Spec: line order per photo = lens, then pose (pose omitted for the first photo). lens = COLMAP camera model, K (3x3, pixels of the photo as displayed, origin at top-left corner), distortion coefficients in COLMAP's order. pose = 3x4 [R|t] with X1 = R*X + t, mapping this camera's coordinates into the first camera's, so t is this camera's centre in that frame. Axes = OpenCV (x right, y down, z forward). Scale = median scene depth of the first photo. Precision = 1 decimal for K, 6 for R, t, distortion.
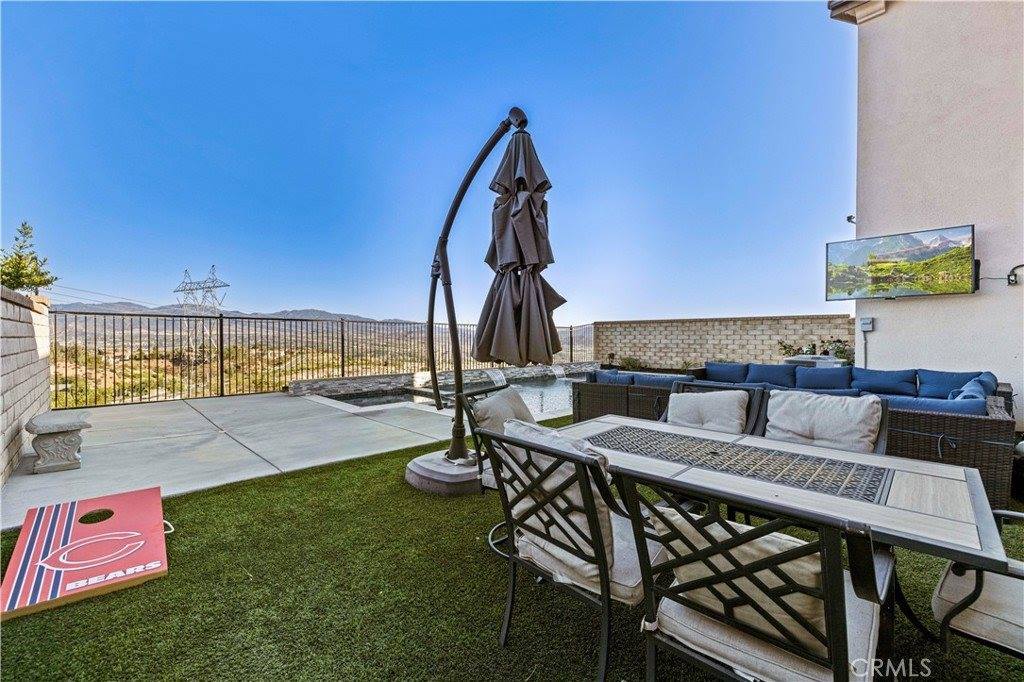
lens RADIAL K [[442.4, 0, 515.9], [0, 442.4, 339.1], [0, 0, 1]] dist [0.002503, 0.000433]
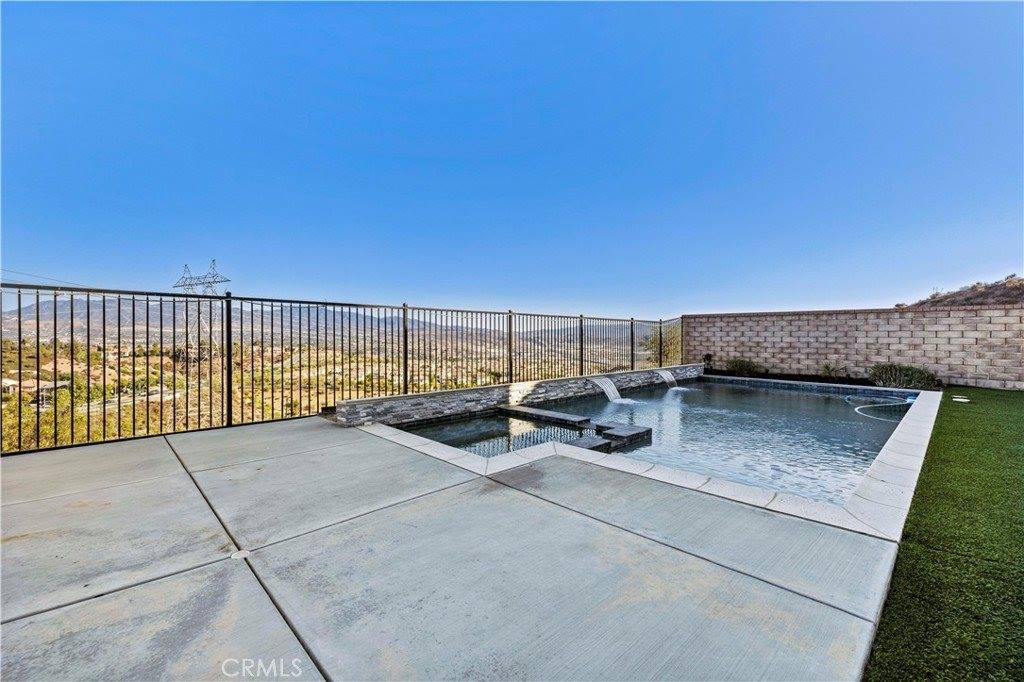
lens RADIAL K [[442.4, 0, 514.6], [0, 442.4, 337.9], [0, 0, 1]] dist [0.002503, 0.000433]
pose [[0.999992, 0.003195, -0.002382, -0.148507], [-0.003189, 0.999992, 0.002501, 0.002074], [0.002390, -0.002494, 0.999994, 0.215377]]
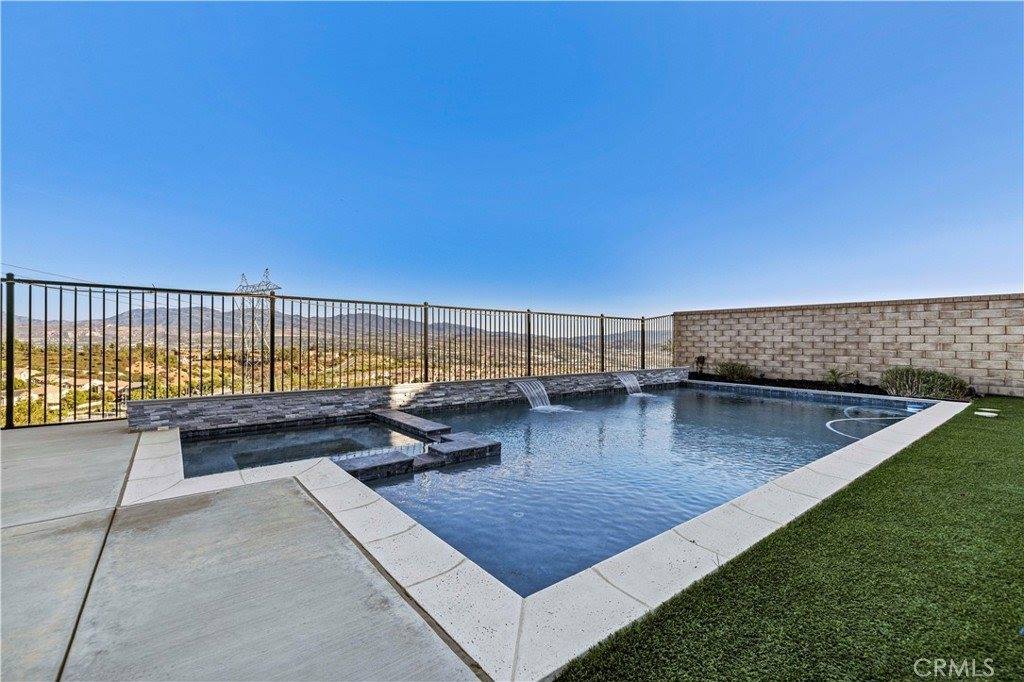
lens RADIAL K [[442.4, 0, 514.0], [0, 442.4, 338.5], [0, 0, 1]] dist [0.002503, 0.000433]
pose [[0.993912, 0.003786, -0.110110, -0.002181], [-0.004794, 0.999949, -0.008890, 0.012815], [0.110070, 0.009364, 0.993880, 0.296981]]
